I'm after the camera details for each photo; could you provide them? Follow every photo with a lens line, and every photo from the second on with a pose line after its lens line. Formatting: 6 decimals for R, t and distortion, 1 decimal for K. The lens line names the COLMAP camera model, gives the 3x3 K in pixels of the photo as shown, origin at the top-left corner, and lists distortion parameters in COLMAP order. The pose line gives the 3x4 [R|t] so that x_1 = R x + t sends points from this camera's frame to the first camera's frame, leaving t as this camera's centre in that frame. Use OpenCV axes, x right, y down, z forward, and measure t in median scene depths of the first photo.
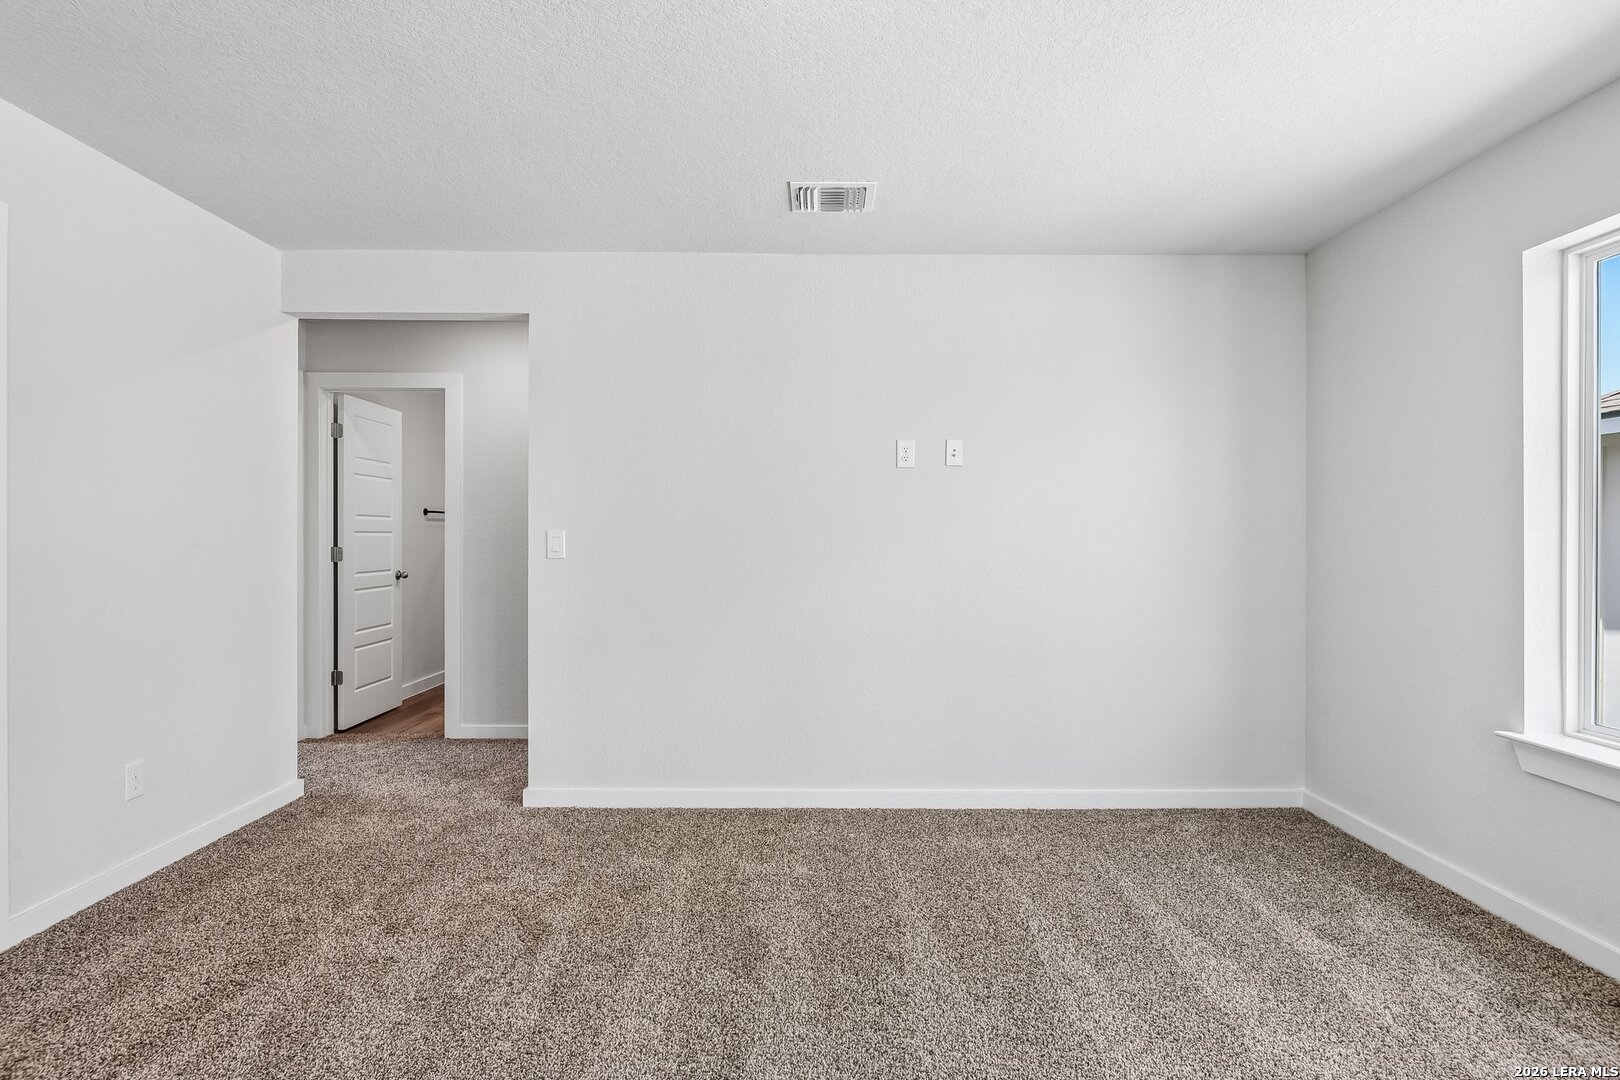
lens RADIAL K [[818.6, 0, 816.1], [0, 818.6, 538.5], [0, 0, 1]] dist [0.000864, -0.004557]
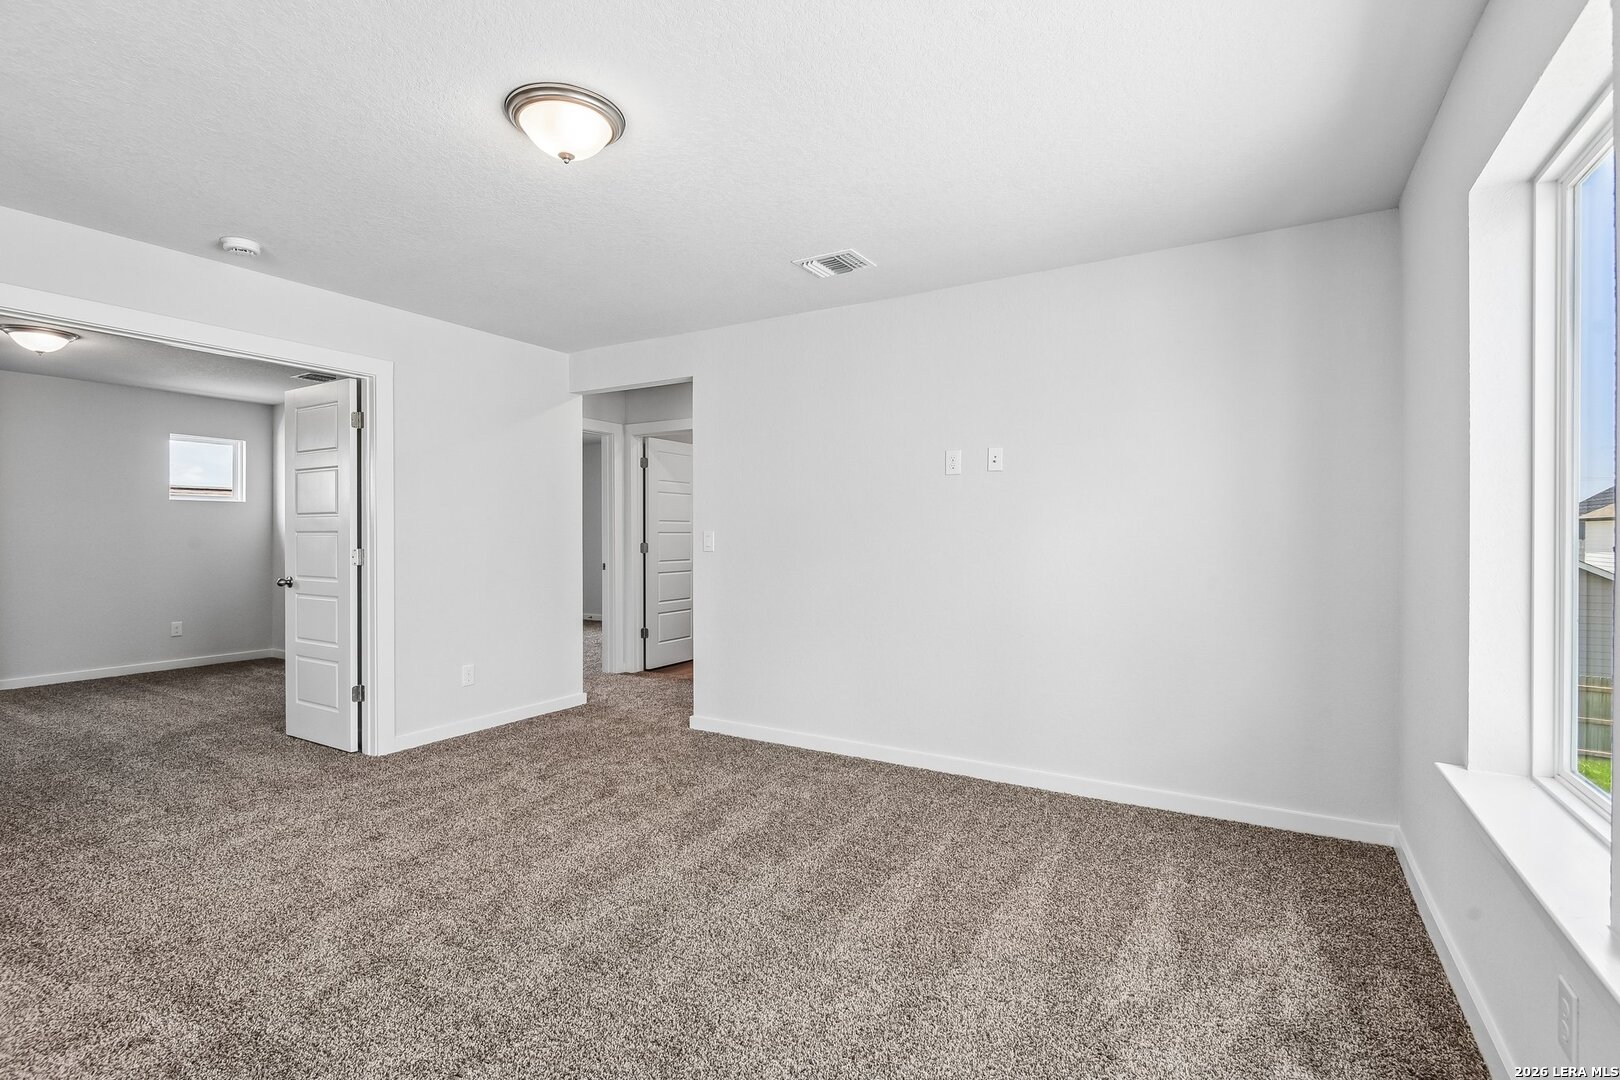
lens RADIAL K [[780.0, 0, 810.3], [0, 780.0, 537.9], [0, 0, 1]] dist [0.004097, -0.003321]
pose [[0.849248, -0.000392, -0.527994, 0.520477], [0.001565, 0.999997, 0.001775, -0.000636], [0.527992, -0.002334, 0.849246, -0.026442]]
